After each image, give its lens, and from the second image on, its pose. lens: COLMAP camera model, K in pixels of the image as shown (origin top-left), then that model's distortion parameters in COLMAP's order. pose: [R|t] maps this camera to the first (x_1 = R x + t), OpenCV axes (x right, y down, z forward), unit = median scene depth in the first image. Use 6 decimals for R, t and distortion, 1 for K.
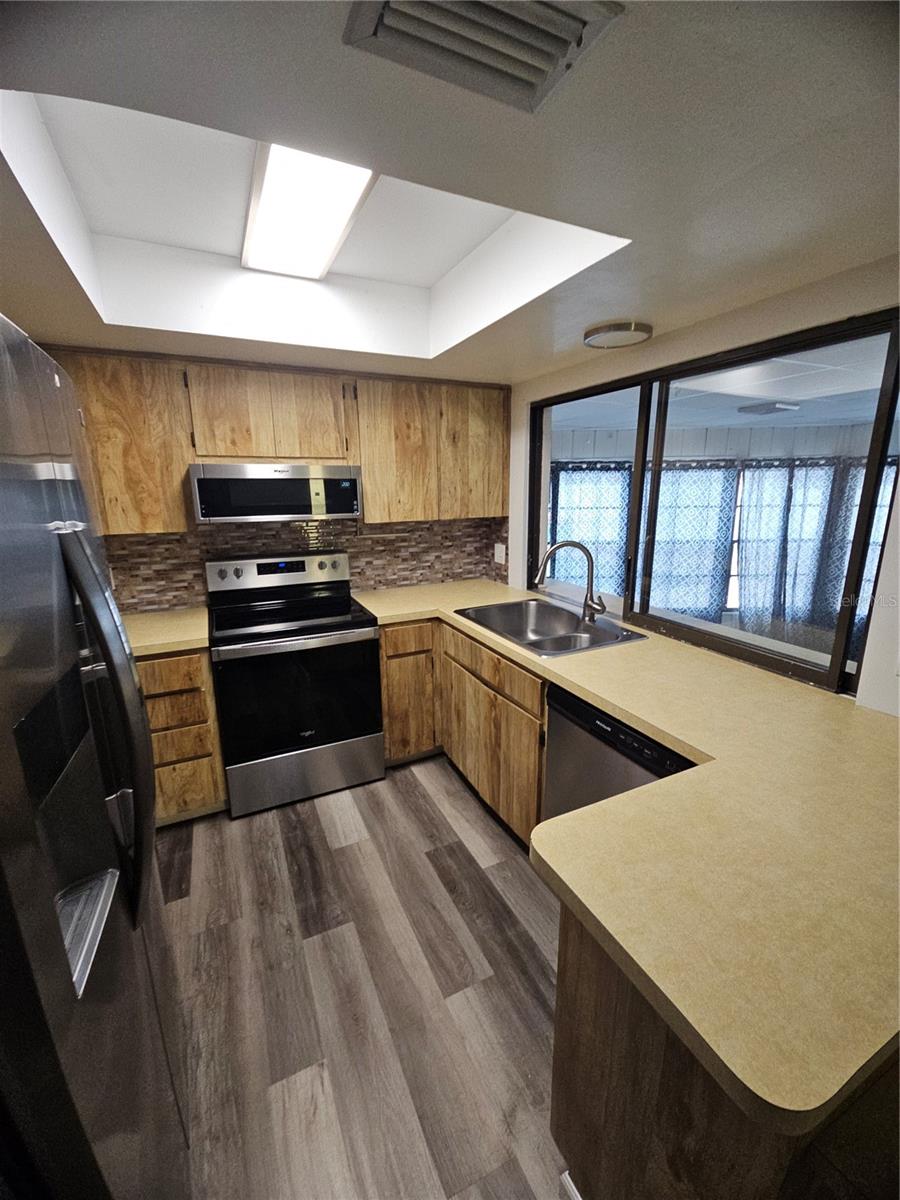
lens RADIAL K [[488.3, 0, 450.0], [0, 488.3, 600.0], [0, 0, 1]] dist [-0.000489, -0.000125]
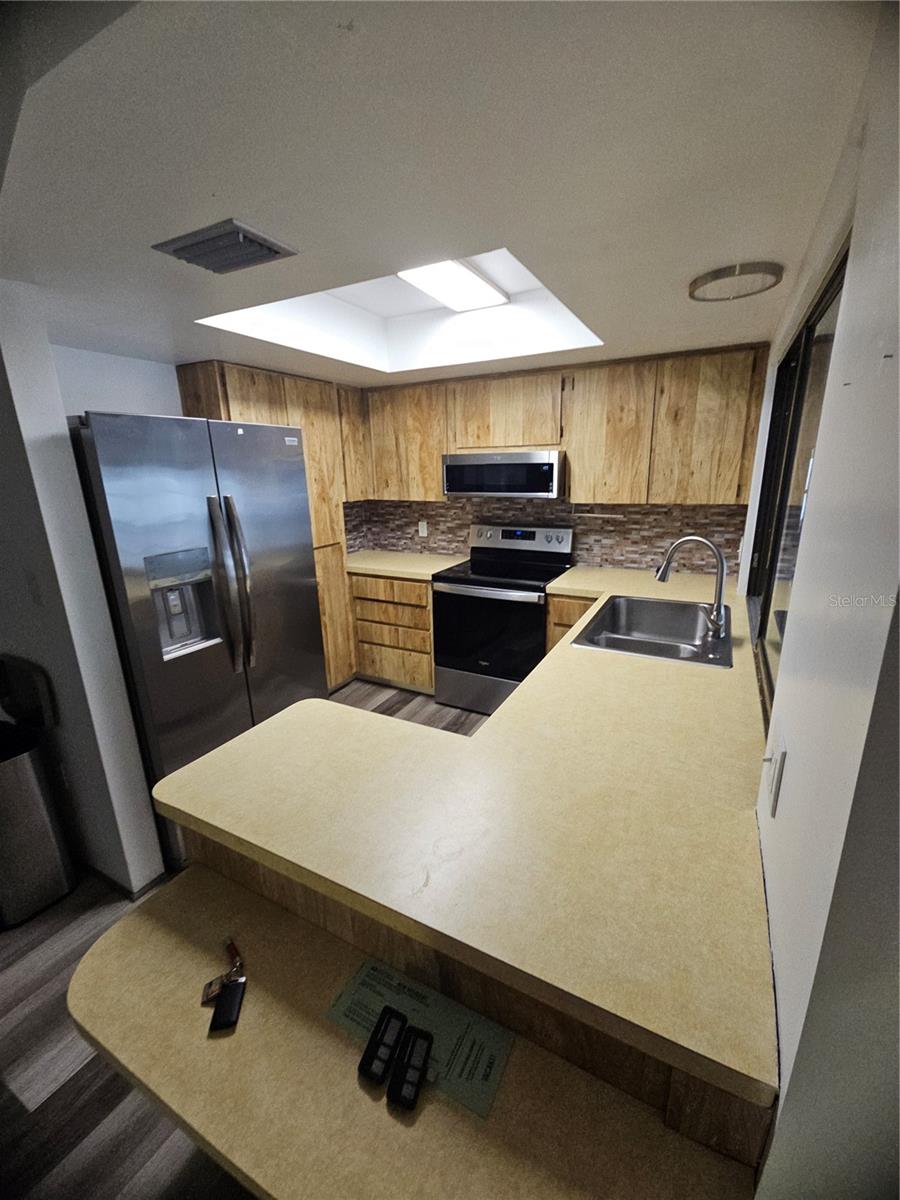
lens RADIAL K [[483.4, 0, 457.7], [0, 483.4, 601.1], [0, 0, 1]] dist [0.000586, 0.000010]
pose [[0.592197, 0.214383, -0.776751, 0.577945], [-0.169243, 0.975549, 0.140220, -0.051017], [0.787819, 0.048421, 0.614000, 0.138682]]
